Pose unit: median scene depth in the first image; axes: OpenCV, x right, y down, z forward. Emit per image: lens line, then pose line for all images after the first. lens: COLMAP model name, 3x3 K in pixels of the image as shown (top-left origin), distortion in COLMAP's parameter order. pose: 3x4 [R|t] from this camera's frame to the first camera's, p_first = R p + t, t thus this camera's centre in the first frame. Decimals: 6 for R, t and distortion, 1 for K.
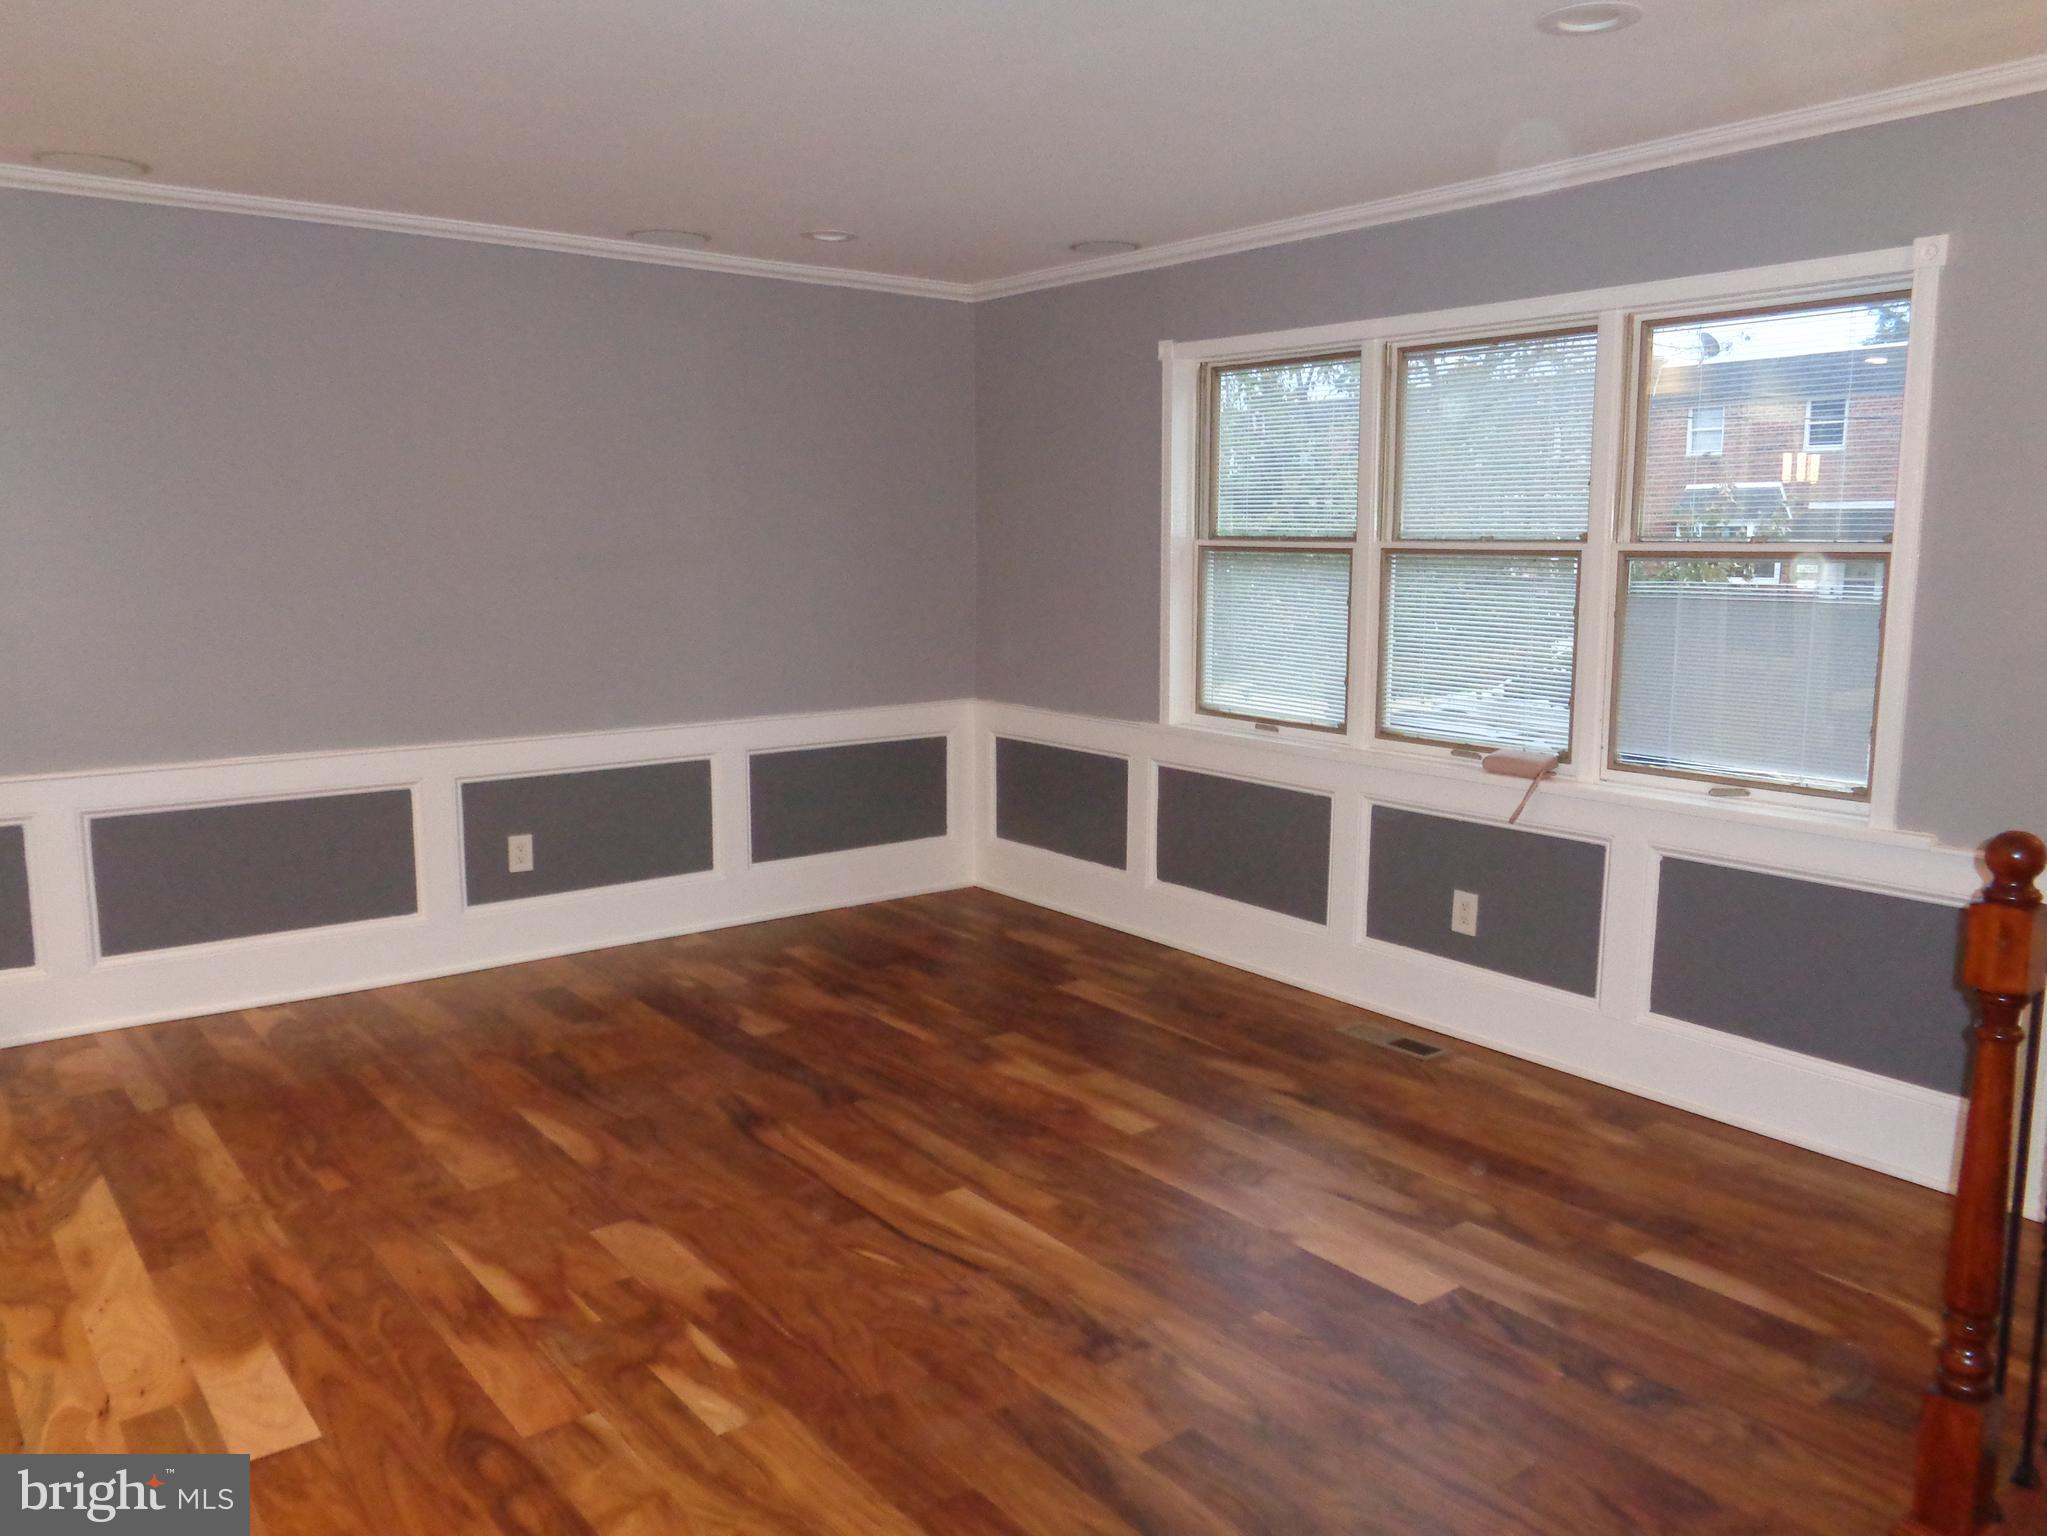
lens RADIAL K [[1530.4, 0, 1024.9], [0, 1530.4, 760.2], [0, 0, 1]] dist [0.001500, 0.000933]
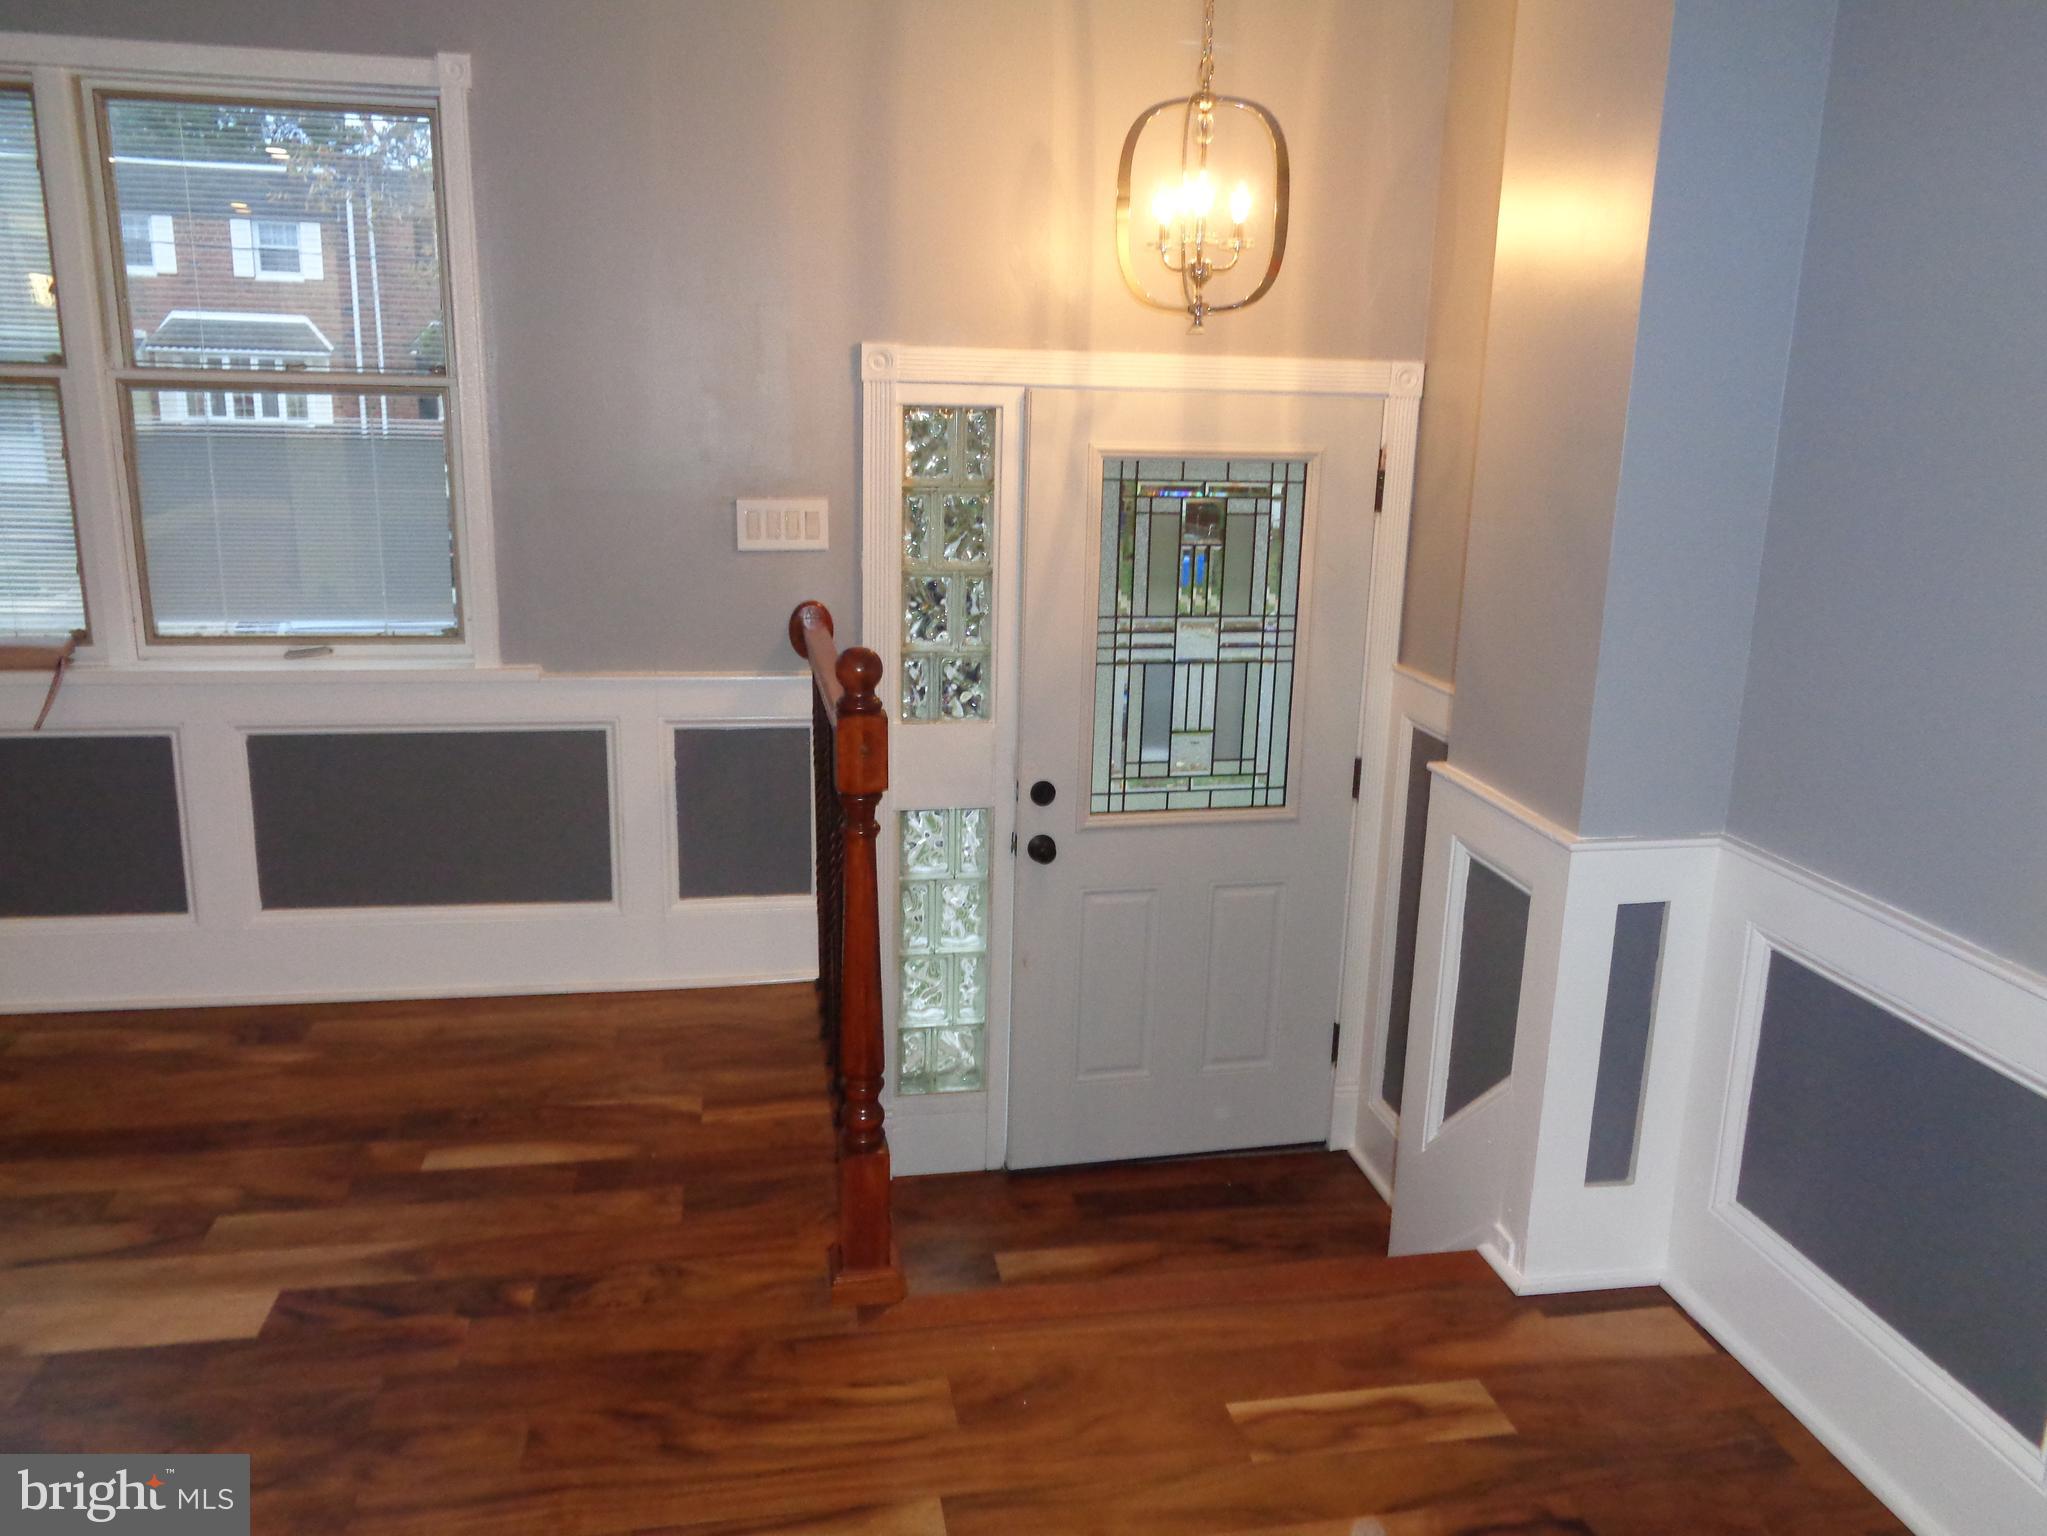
lens RADIAL K [[1530.4, 0, 1022.0], [0, 1530.4, 760.2], [0, 0, 1]] dist [0.001500, 0.000933]
pose [[0.465052, -0.200192, 0.862351, -0.156860], [0.105433, 0.979688, 0.170573, -0.029873], [-0.878983, 0.011595, 0.476713, 0.216326]]
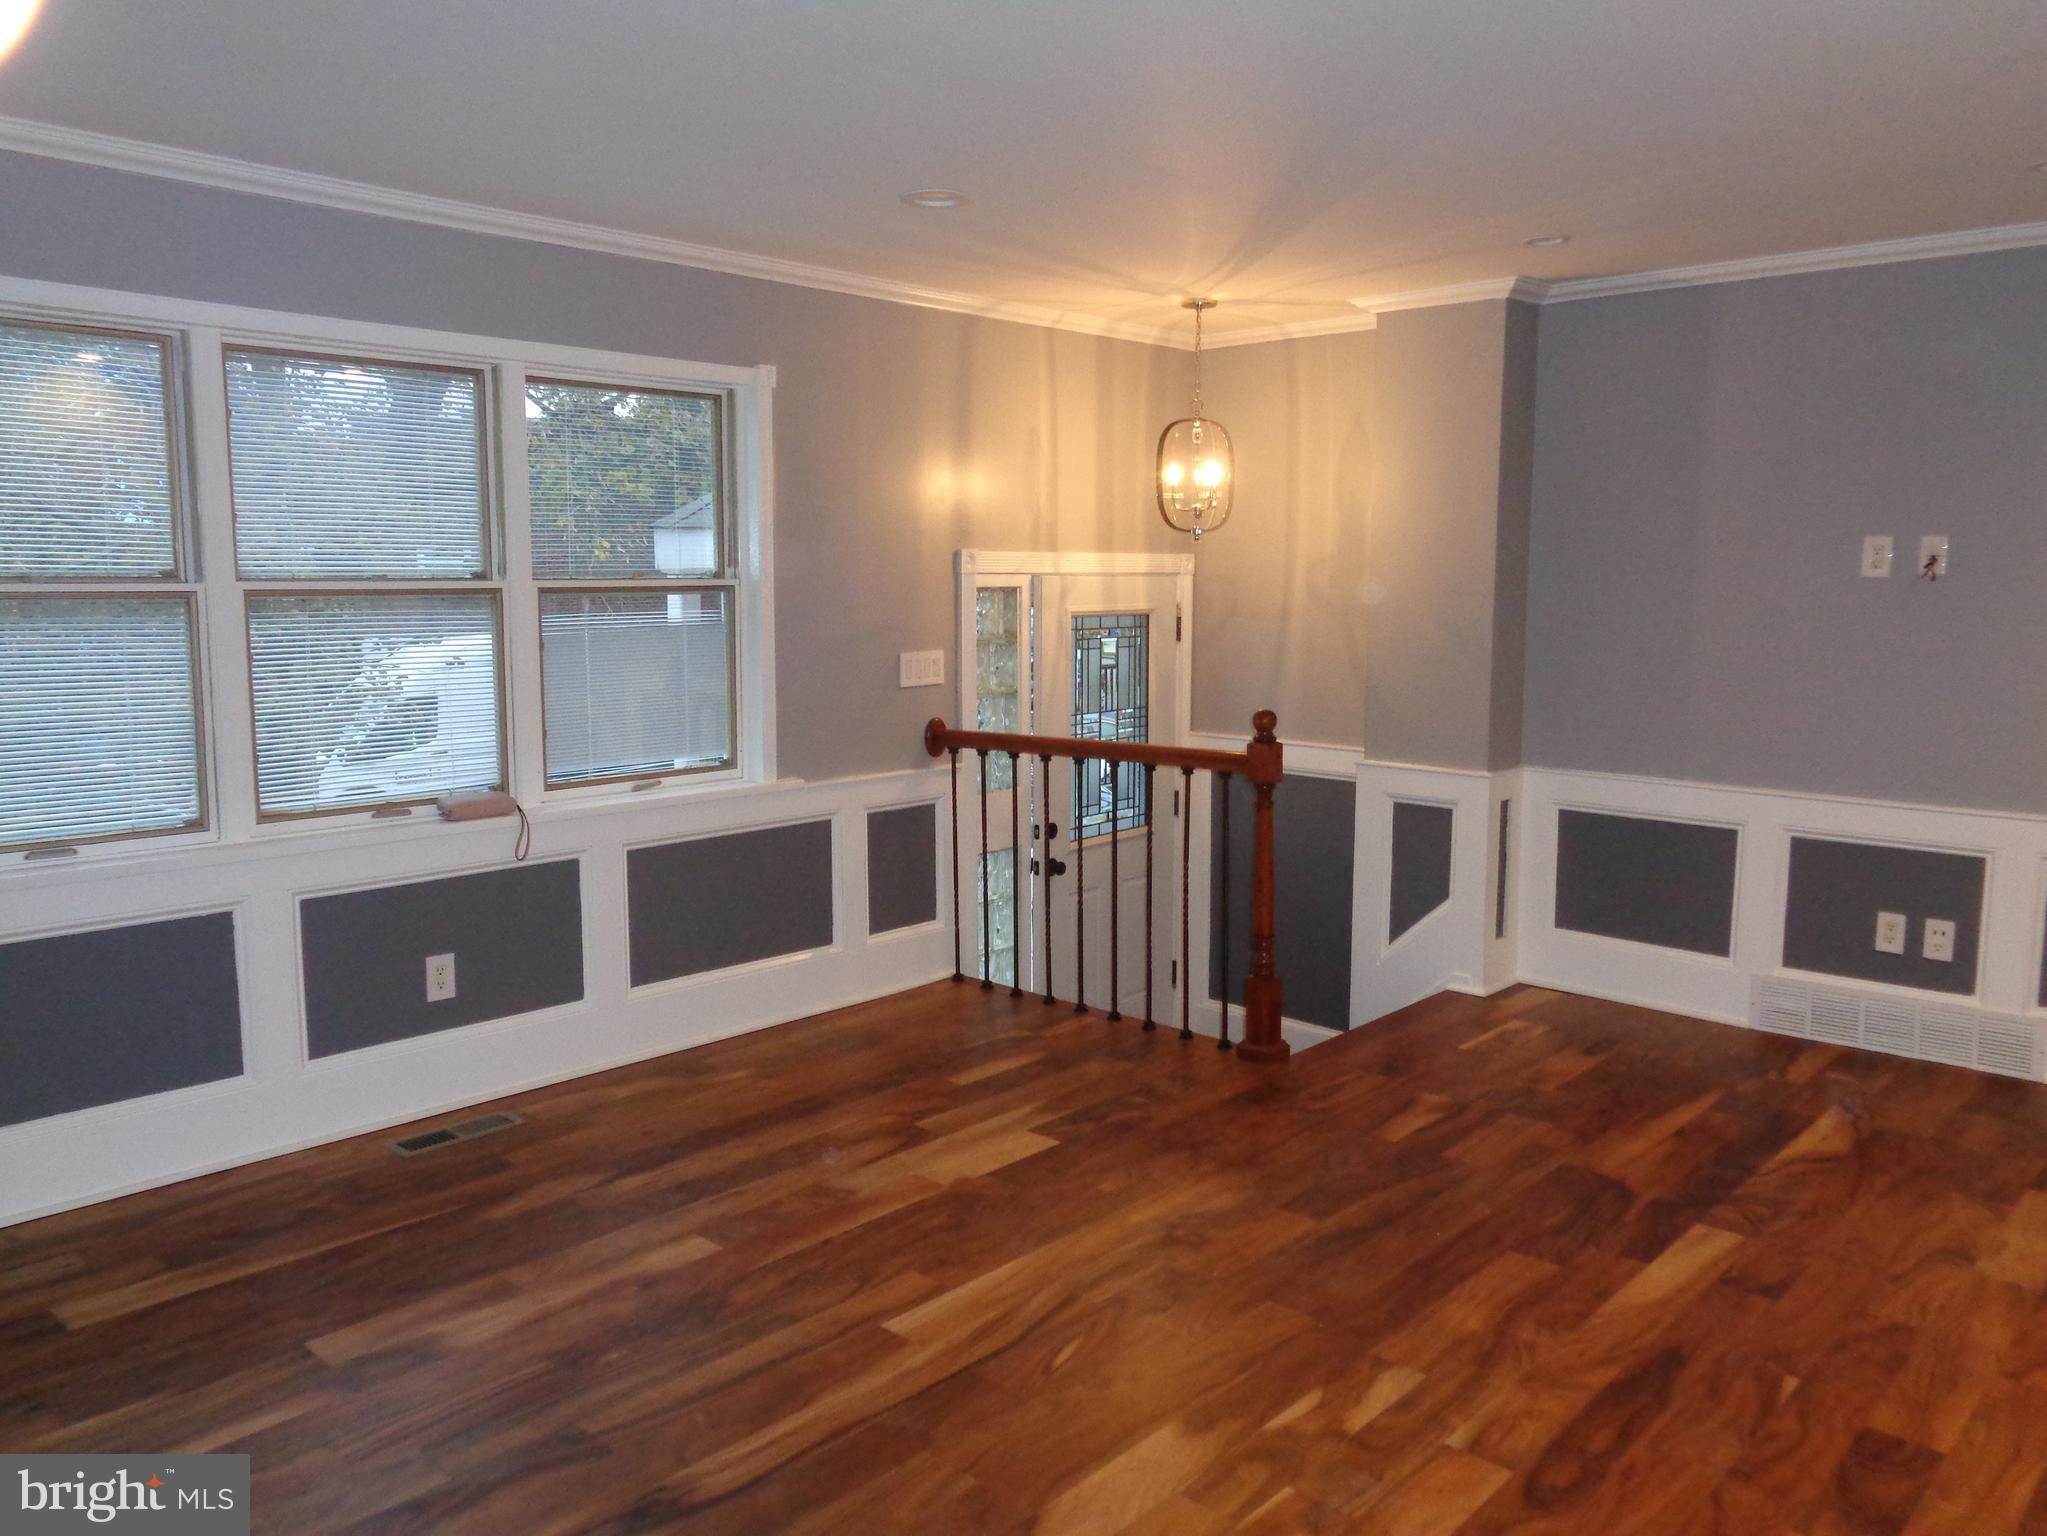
lens RADIAL K [[1530.4, 0, 1017.6], [0, 1530.4, 763.9], [0, 0, 1]] dist [0.001500, 0.000933]
pose [[-0.155420, -0.130024, 0.979254, -0.849454], [0.141106, 0.978212, 0.152281, -0.153401], [-0.977719, 0.161846, -0.133686, 0.969737]]
